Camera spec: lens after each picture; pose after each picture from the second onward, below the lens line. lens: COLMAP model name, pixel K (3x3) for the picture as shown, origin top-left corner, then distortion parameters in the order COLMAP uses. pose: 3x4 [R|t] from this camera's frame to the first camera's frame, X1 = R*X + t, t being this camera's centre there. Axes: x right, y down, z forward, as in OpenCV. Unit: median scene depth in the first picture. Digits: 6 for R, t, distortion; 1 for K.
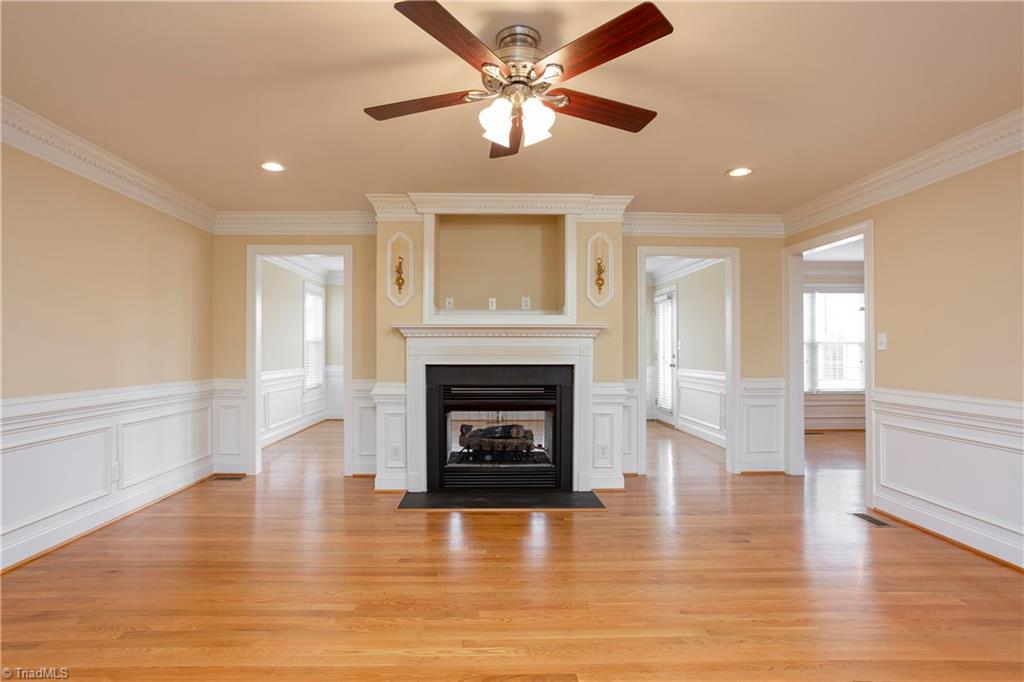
lens RADIAL K [[508.8, 0, 500.0], [0, 508.8, 339.4], [0, 0, 1]] dist [-0.030529, 0.000162]
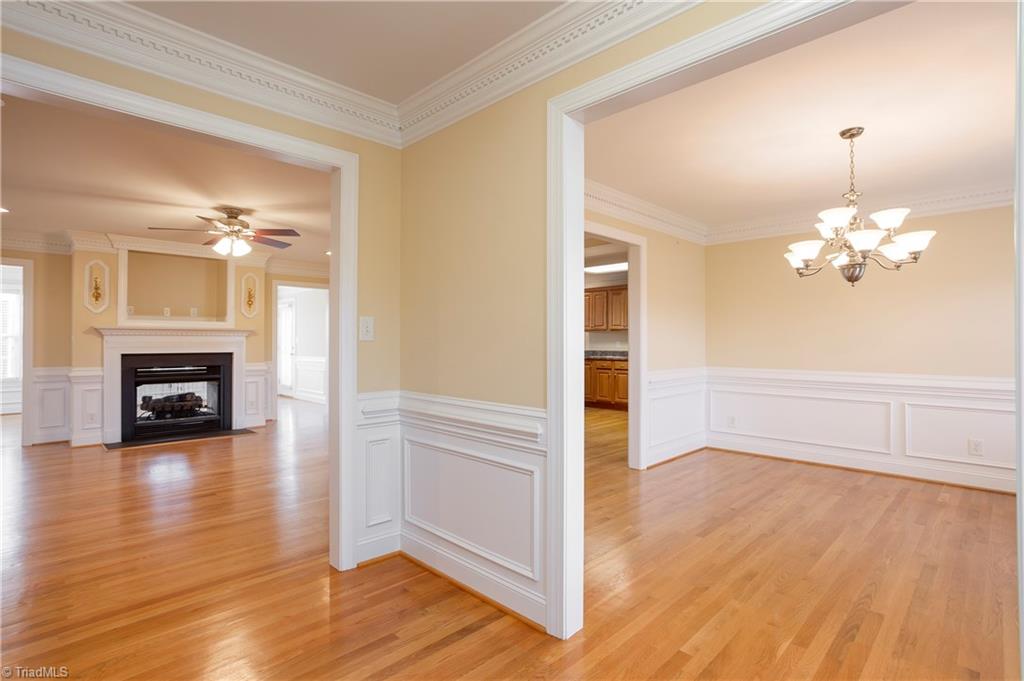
lens RADIAL K [[495.2, 0, 512.0], [0, 495.2, 340.5], [0, 0, 1]] dist [-0.024383, 0.000311]
pose [[0.728133, 0.001598, 0.685434, -0.282207], [-0.013210, 0.999844, 0.011702, -0.019546], [-0.685308, -0.017575, 0.728041, -0.761913]]
